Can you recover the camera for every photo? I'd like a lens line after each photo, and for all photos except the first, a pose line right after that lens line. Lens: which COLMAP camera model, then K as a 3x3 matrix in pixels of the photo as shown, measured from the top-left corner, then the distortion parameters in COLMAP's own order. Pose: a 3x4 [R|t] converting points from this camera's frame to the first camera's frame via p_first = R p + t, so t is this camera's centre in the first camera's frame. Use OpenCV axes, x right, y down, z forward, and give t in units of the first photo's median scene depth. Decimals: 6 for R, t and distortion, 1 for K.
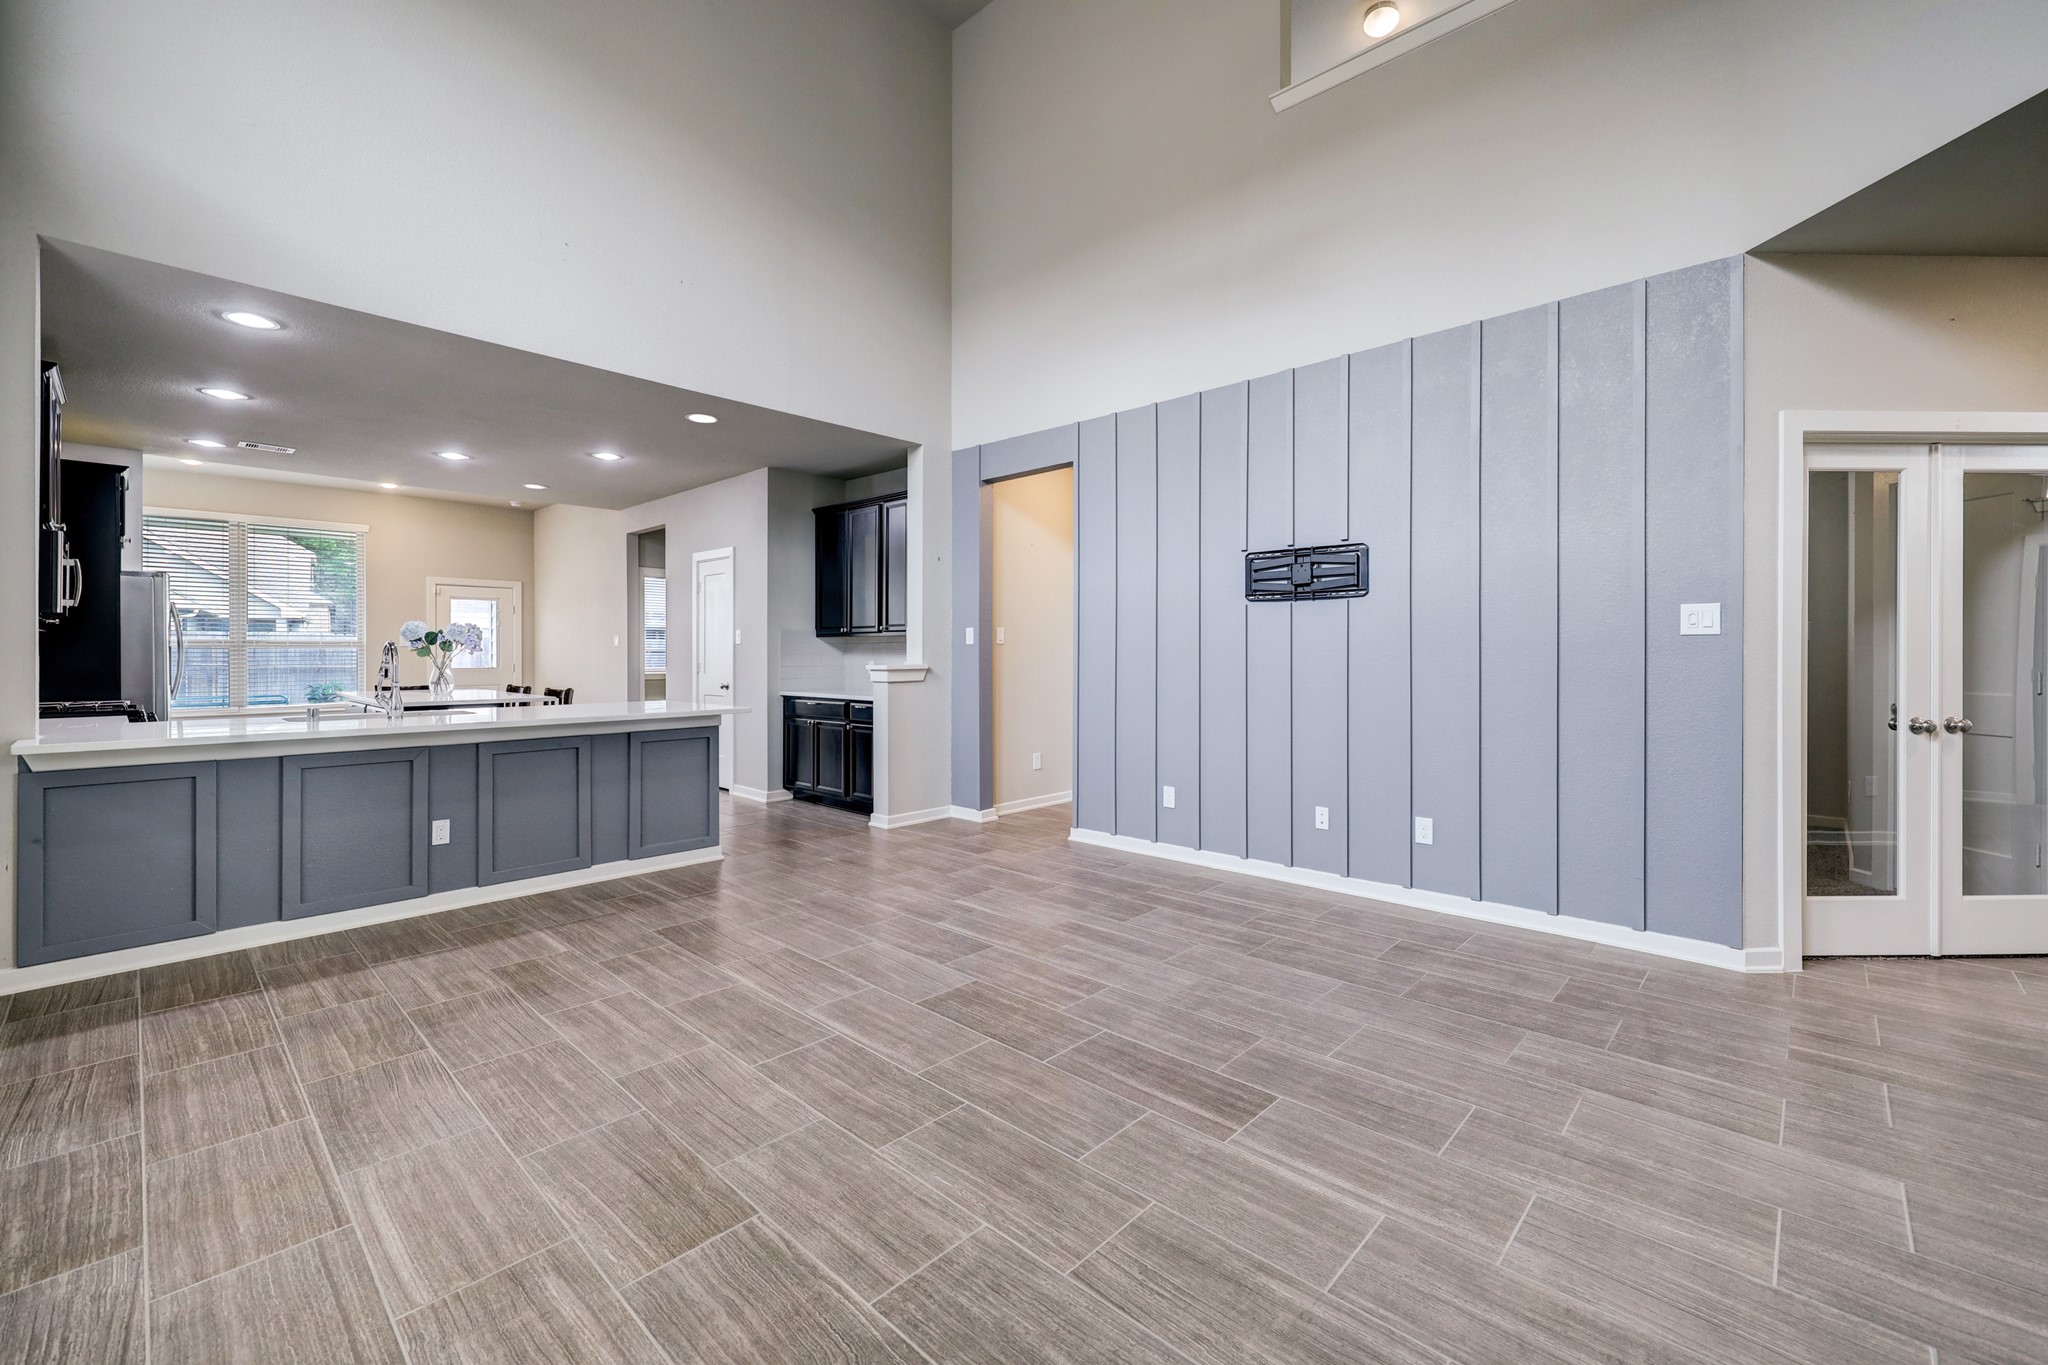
lens RADIAL K [[840.5, 0, 1046.9], [0, 840.5, 664.3], [0, 0, 1]] dist [0.001140, 0.000039]
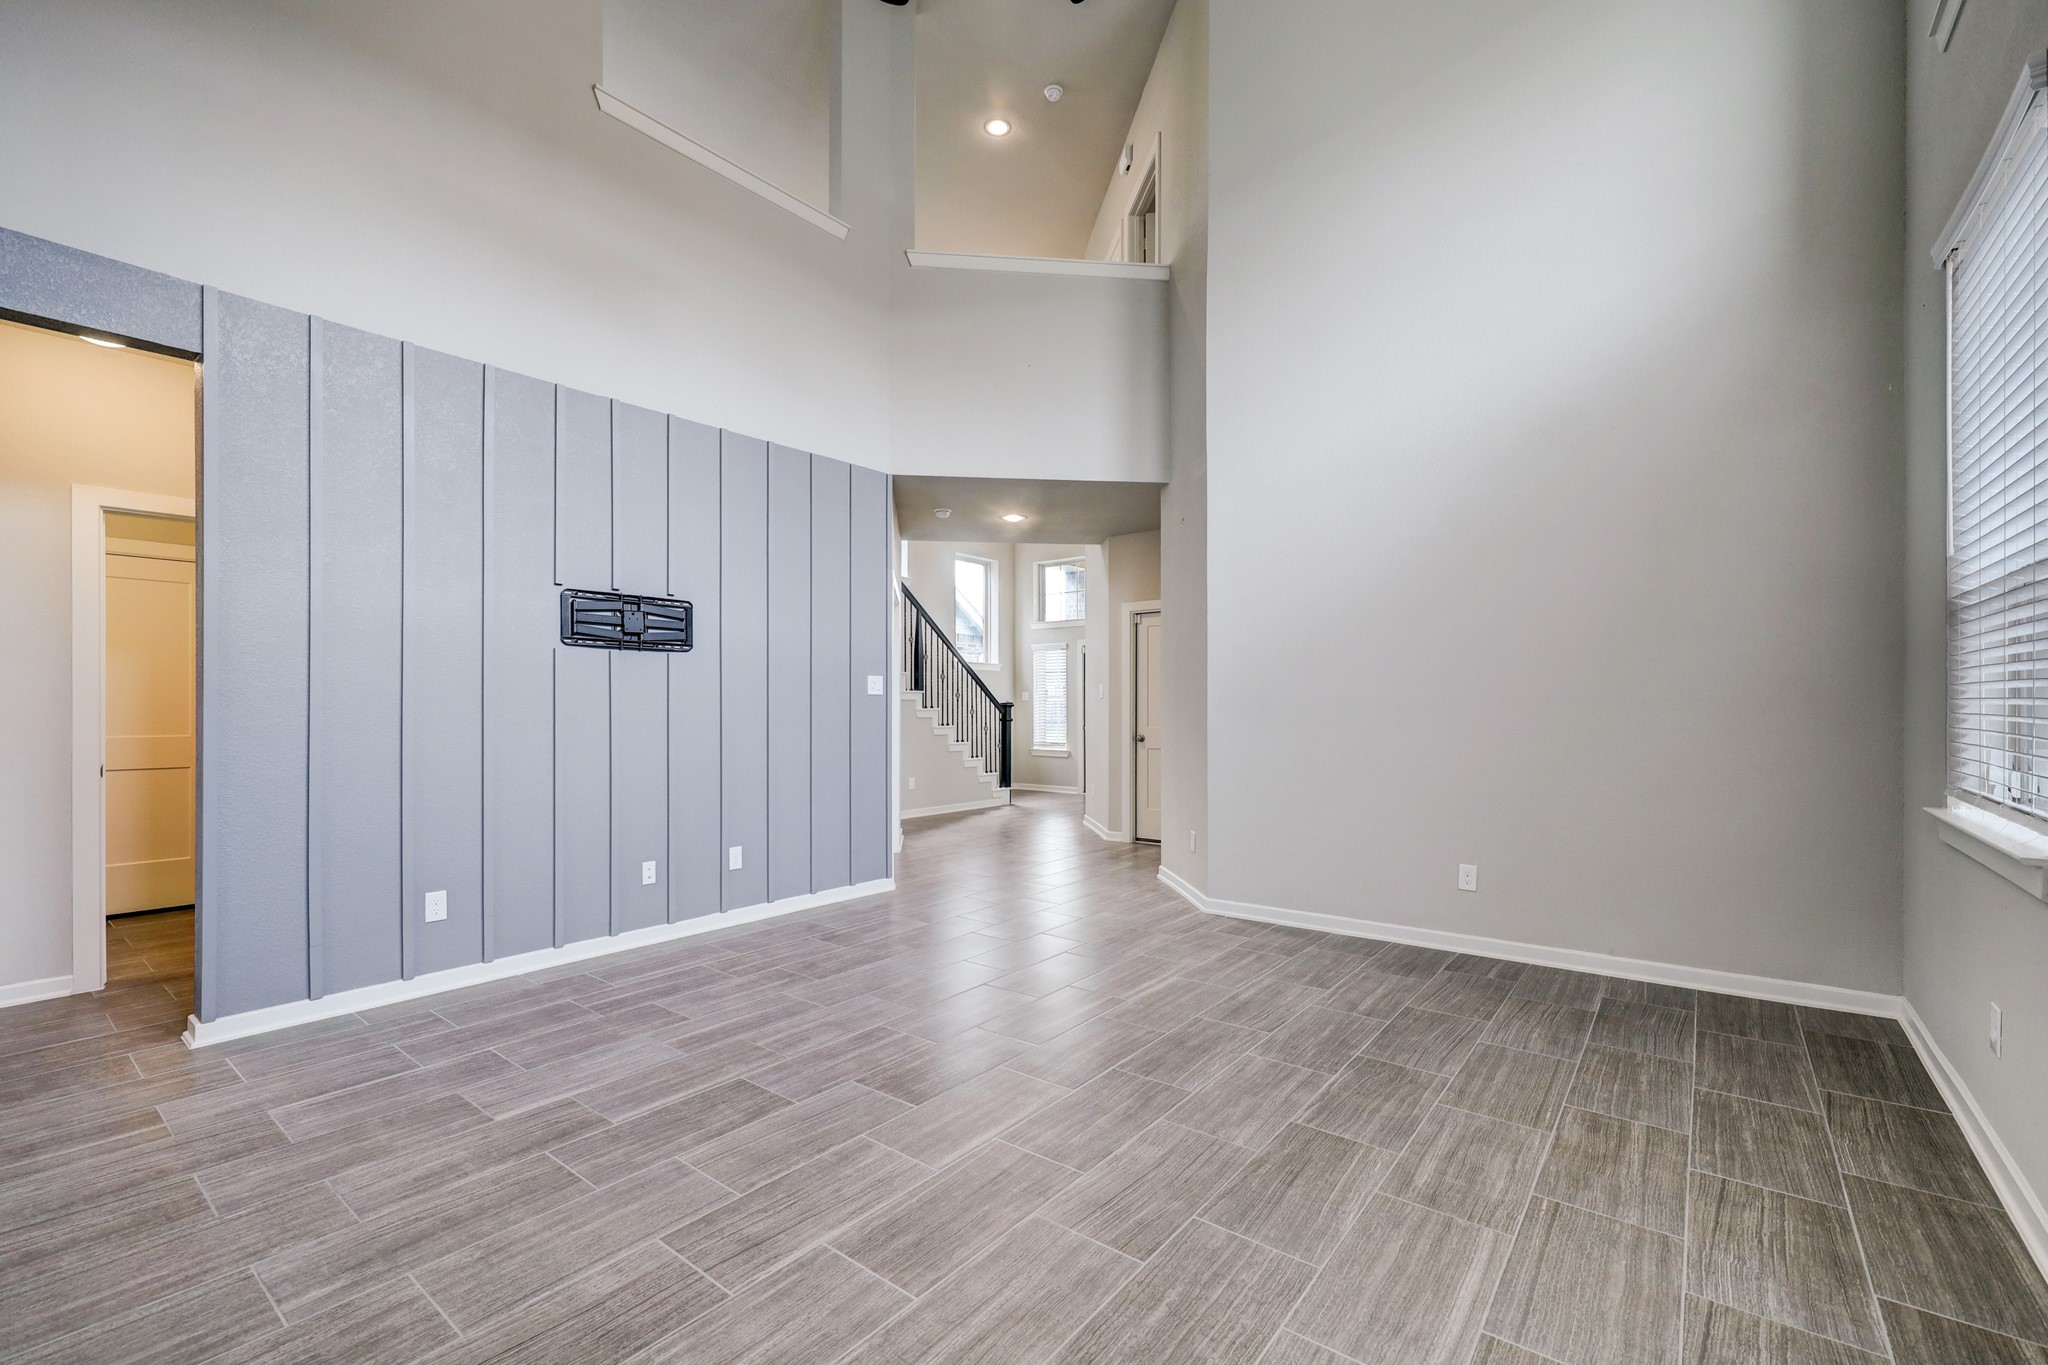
lens RADIAL K [[858.6, 0, 1011.3], [0, 858.6, 720.5], [0, 0, 1]] dist [0.003451, 0.001234]
pose [[-0.060028, -0.016615, 0.998058, -0.903642], [0.012122, 0.999776, 0.017372, -0.009838], [-0.998123, 0.013142, -0.059813, 0.820001]]
